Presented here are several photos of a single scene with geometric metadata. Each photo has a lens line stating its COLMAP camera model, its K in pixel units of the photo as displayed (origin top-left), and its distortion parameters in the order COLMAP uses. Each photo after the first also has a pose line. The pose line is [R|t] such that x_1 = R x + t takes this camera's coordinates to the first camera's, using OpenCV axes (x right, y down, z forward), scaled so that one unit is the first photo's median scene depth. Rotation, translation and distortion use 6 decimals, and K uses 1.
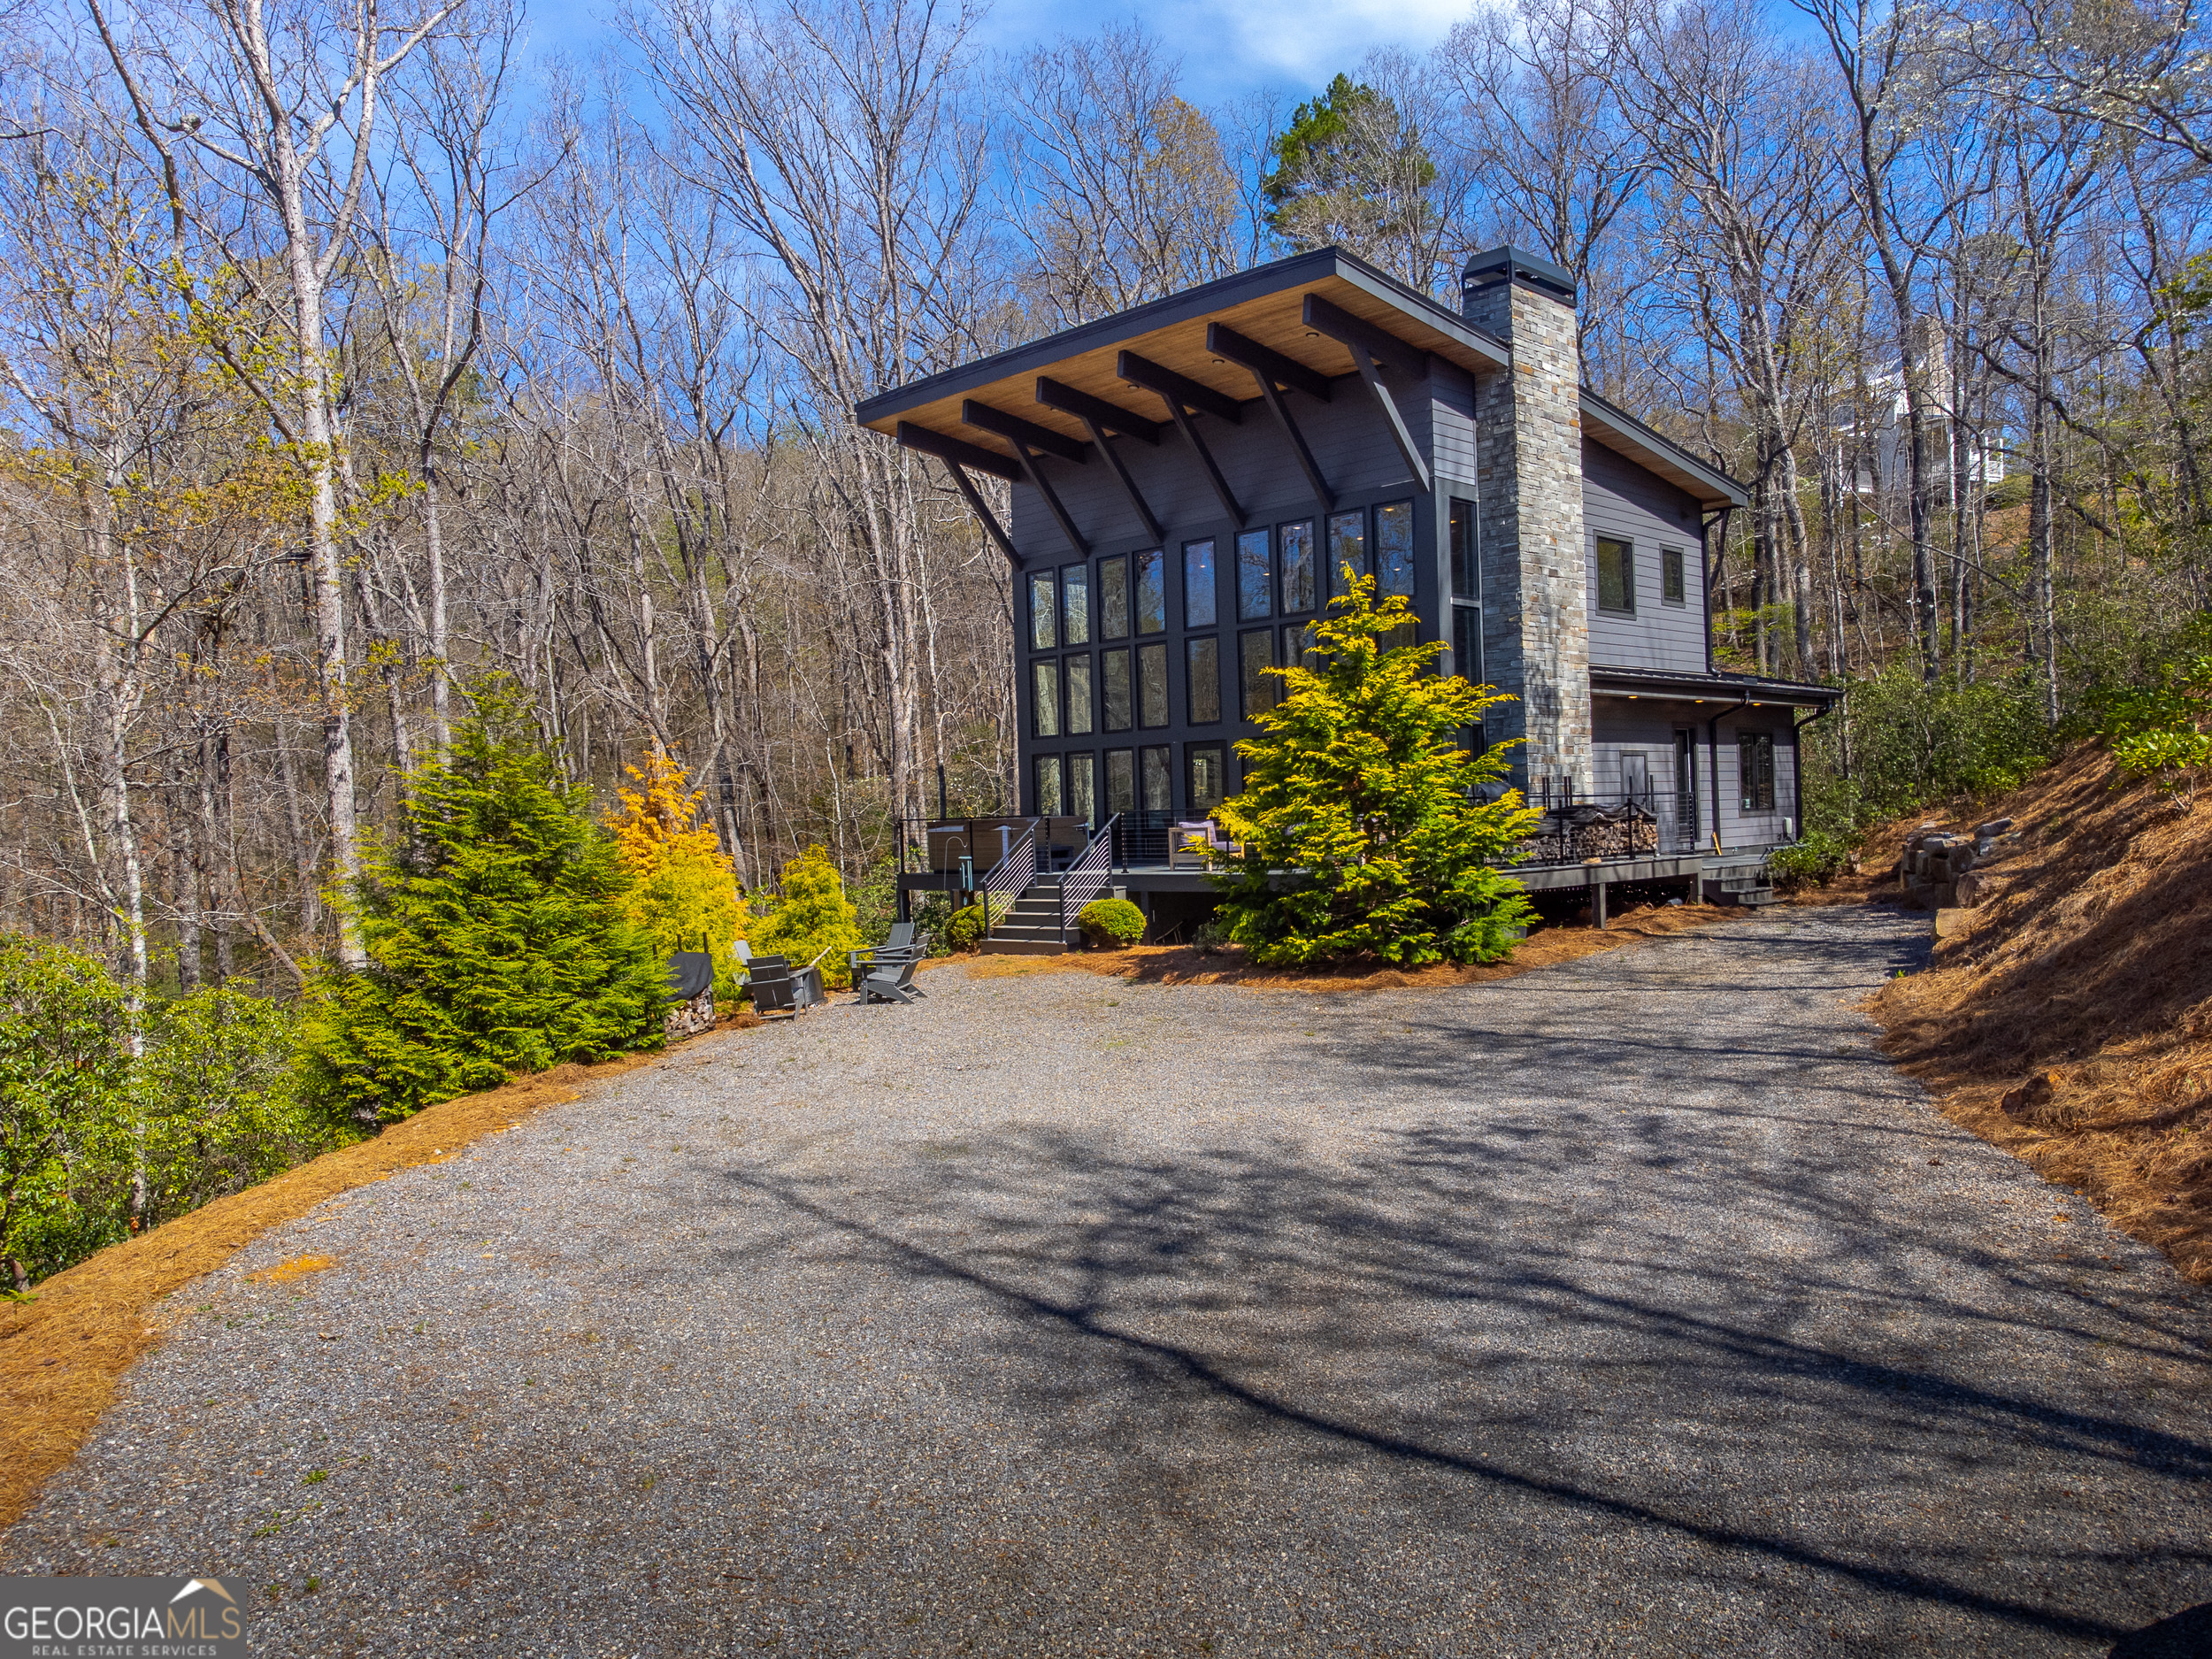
lens RADIAL K [[1724.0, 0, 1173.2], [0, 1724.0, 808.6], [0, 0, 1]] dist [0.015962, 0.002106]
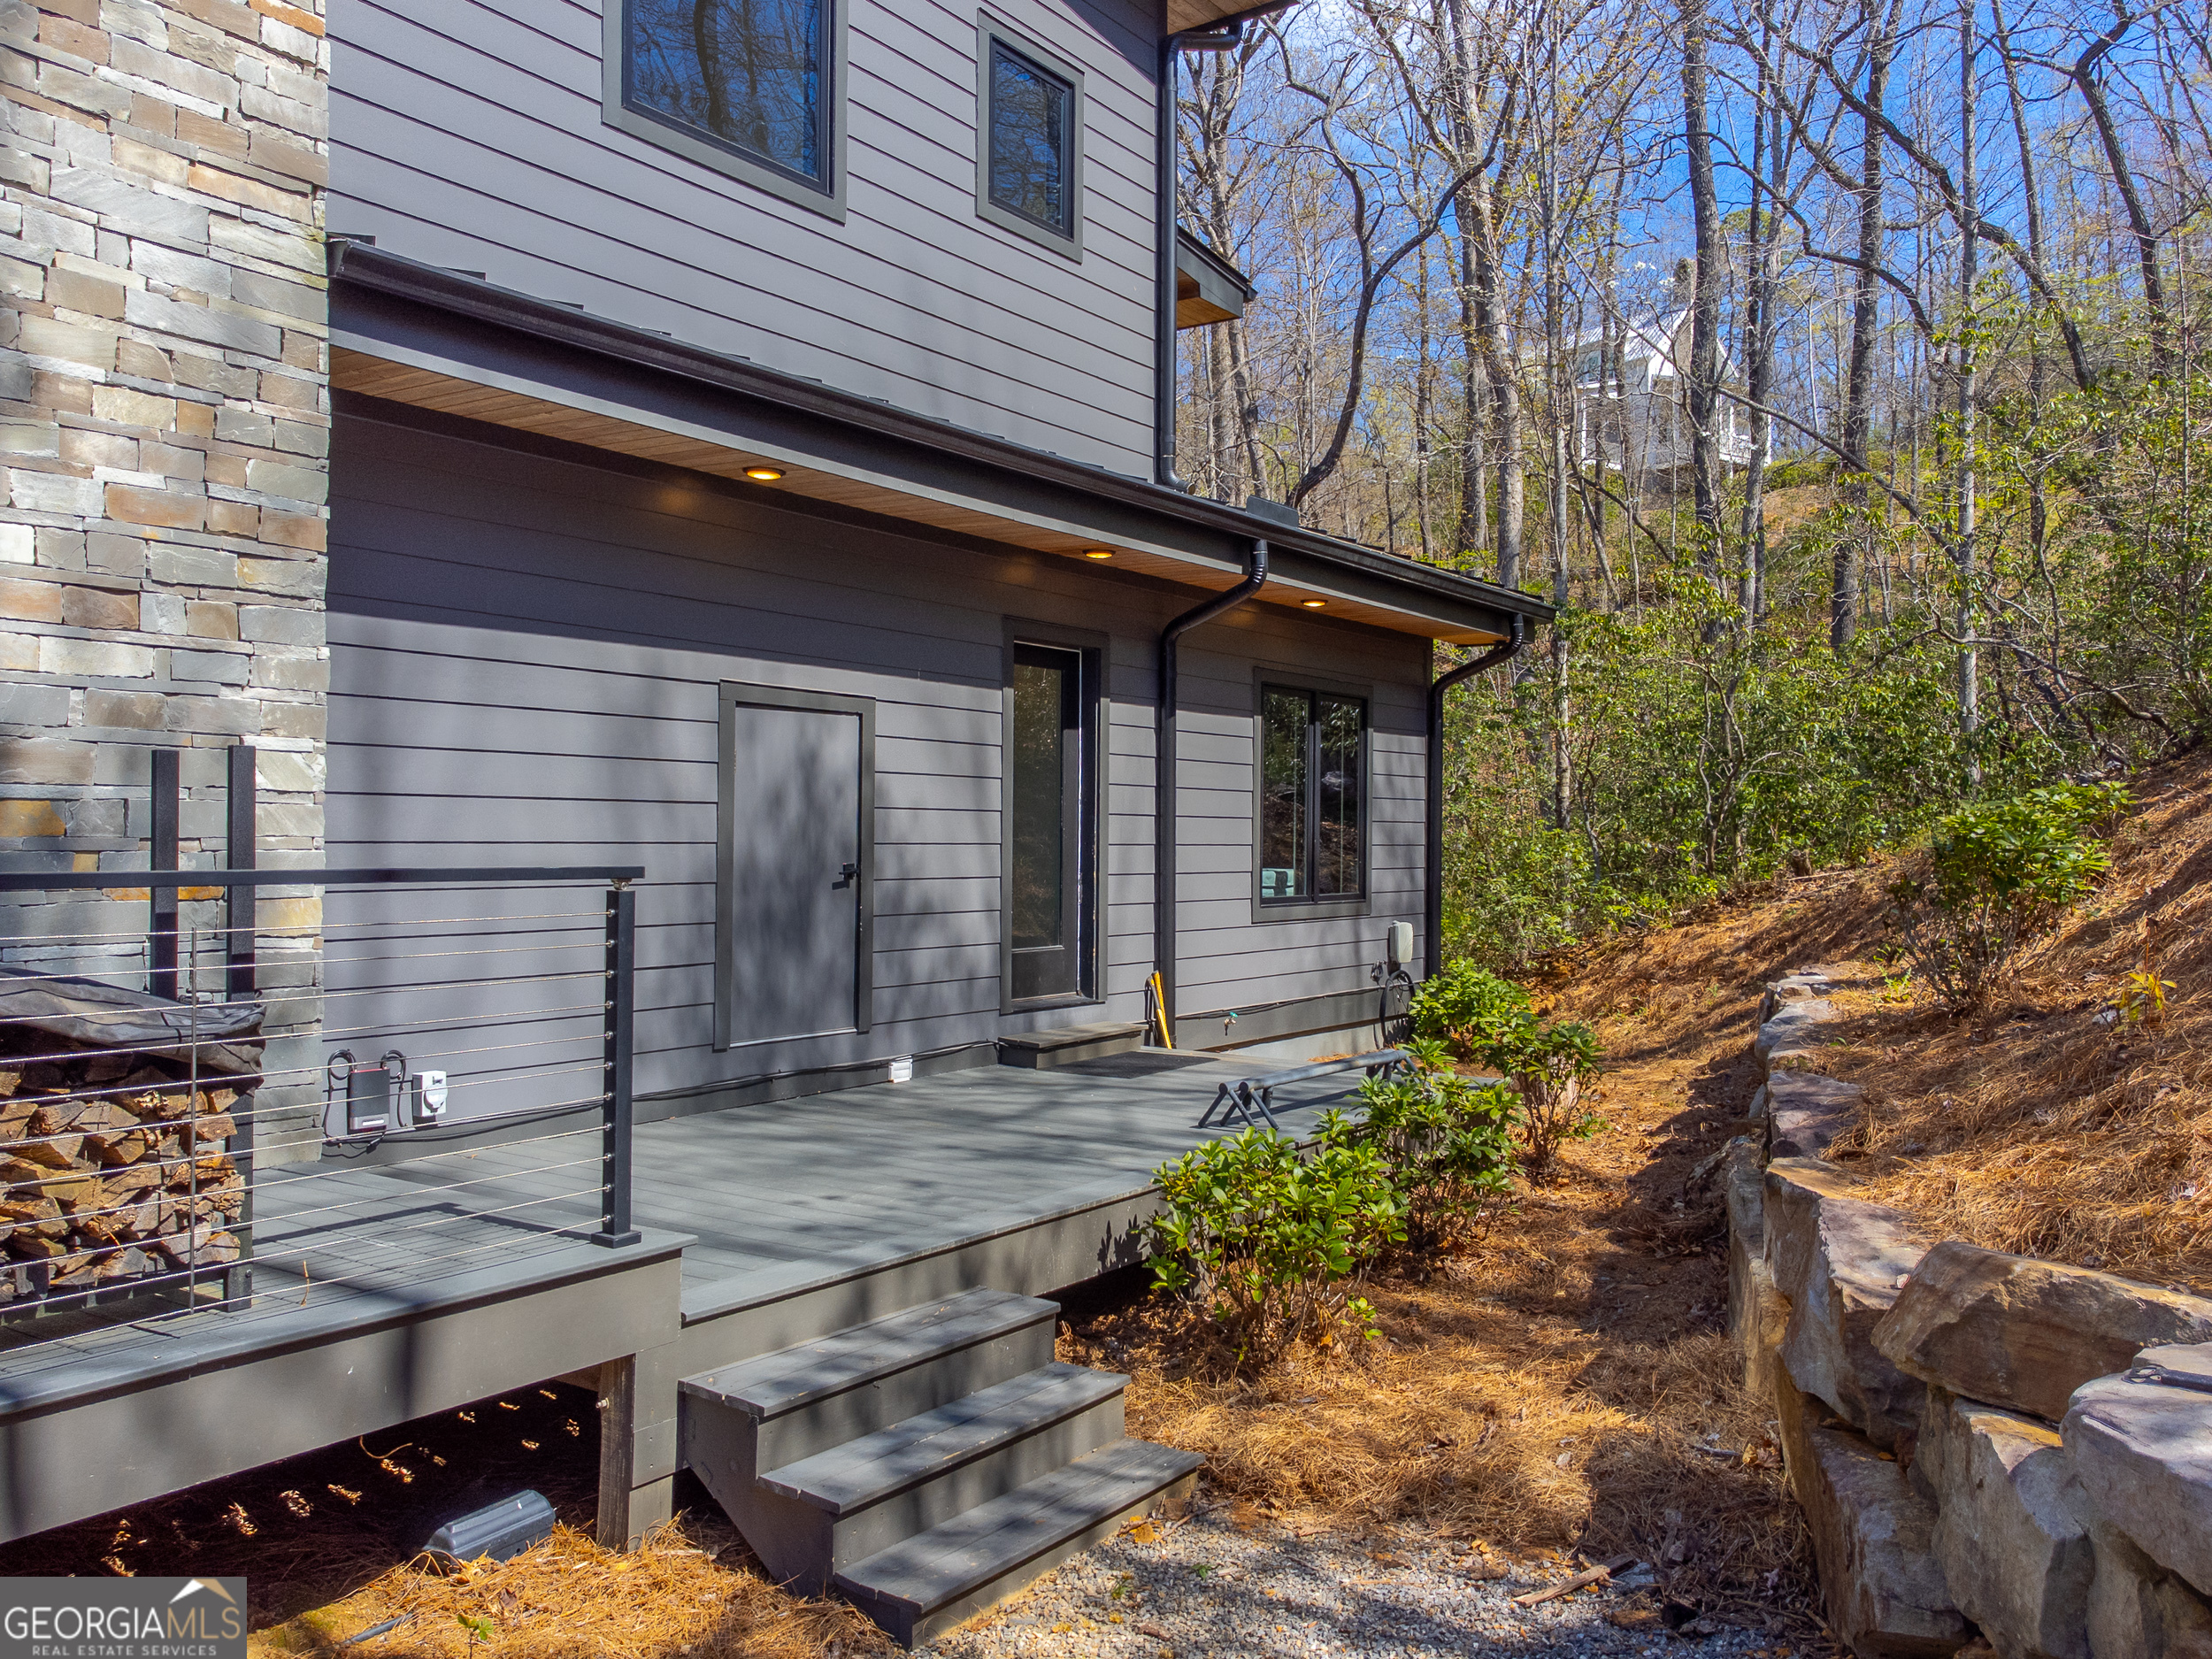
lens RADIAL K [[1744.4, 0, 1114.3], [0, 1744.4, 856.4], [0, 0, 1]] dist [0.006463, 0.003235]
pose [[0.992628, 0.042996, 0.113314, 0.335349], [-0.044581, 0.998940, 0.011490, -0.015156], [-0.112700, -0.016457, 0.993493, 0.843273]]
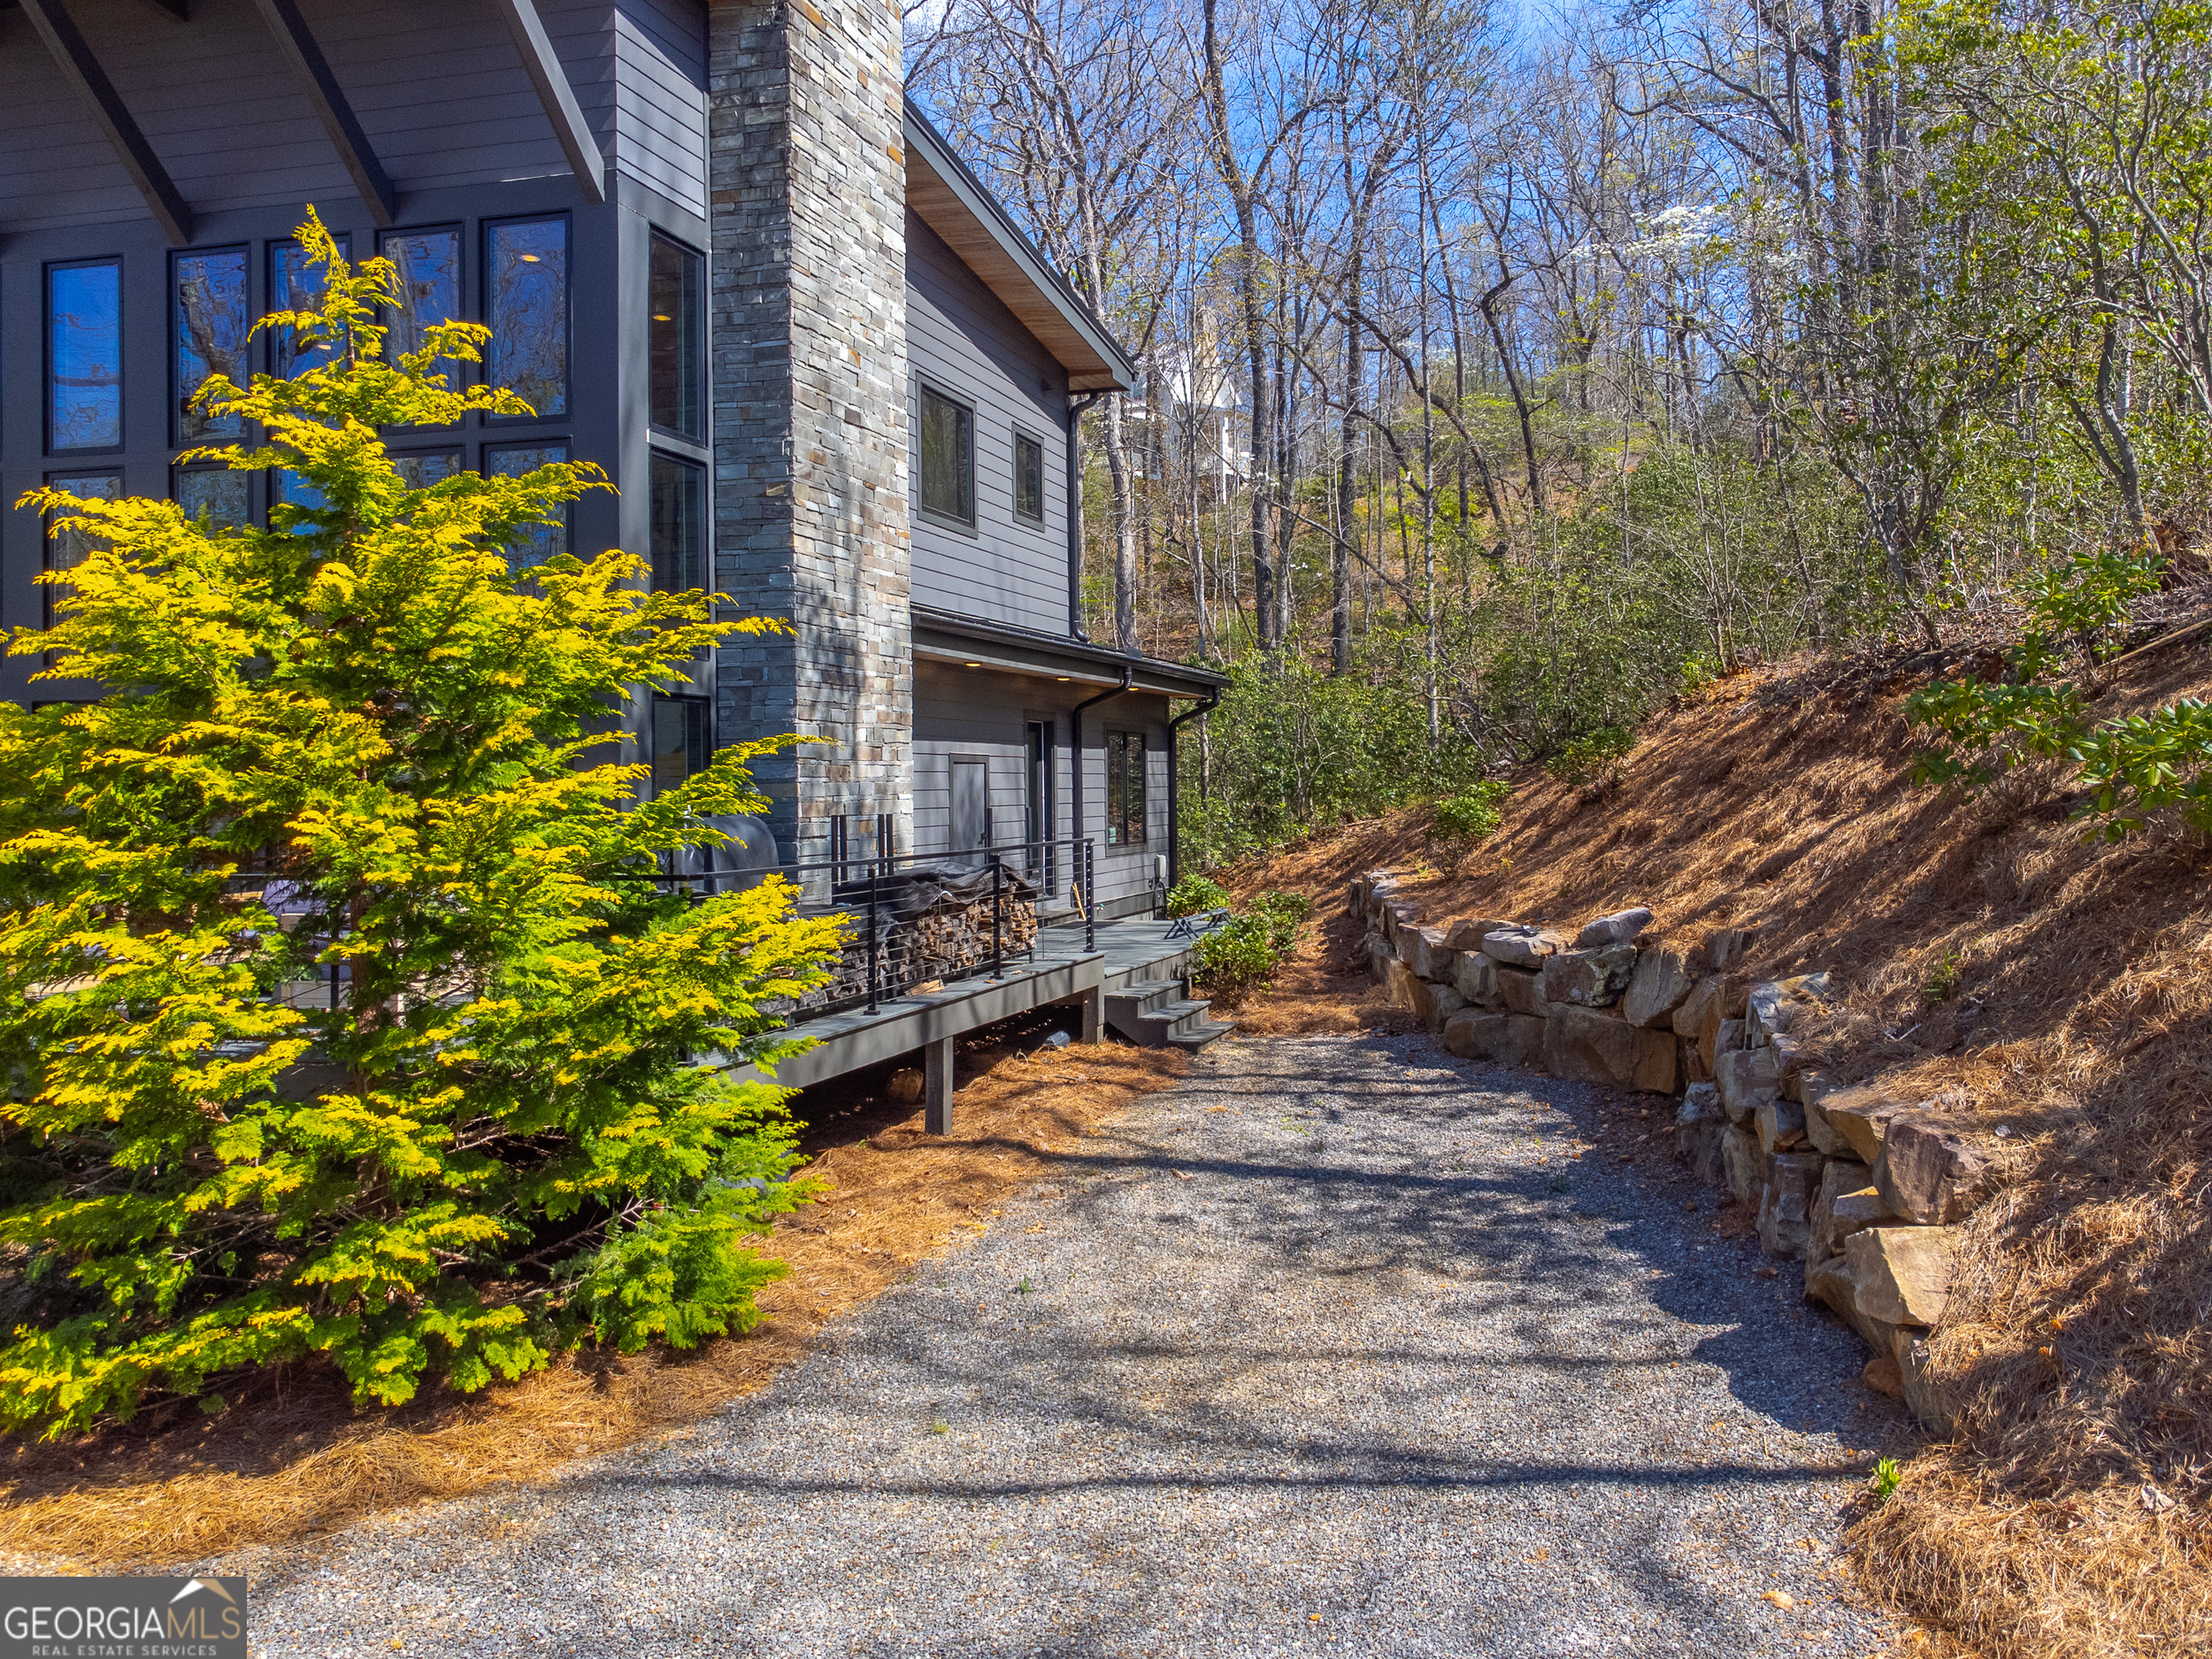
lens RADIAL K [[1724.0, 0, 1173.2], [0, 1724.0, 808.6], [0, 0, 1]] dist [0.015962, 0.002106]
pose [[0.908346, 0.023026, 0.417585, 0.095148], [-0.027425, 0.999614, 0.004536, -0.022859], [-0.417319, -0.015573, 0.908627, 0.497061]]
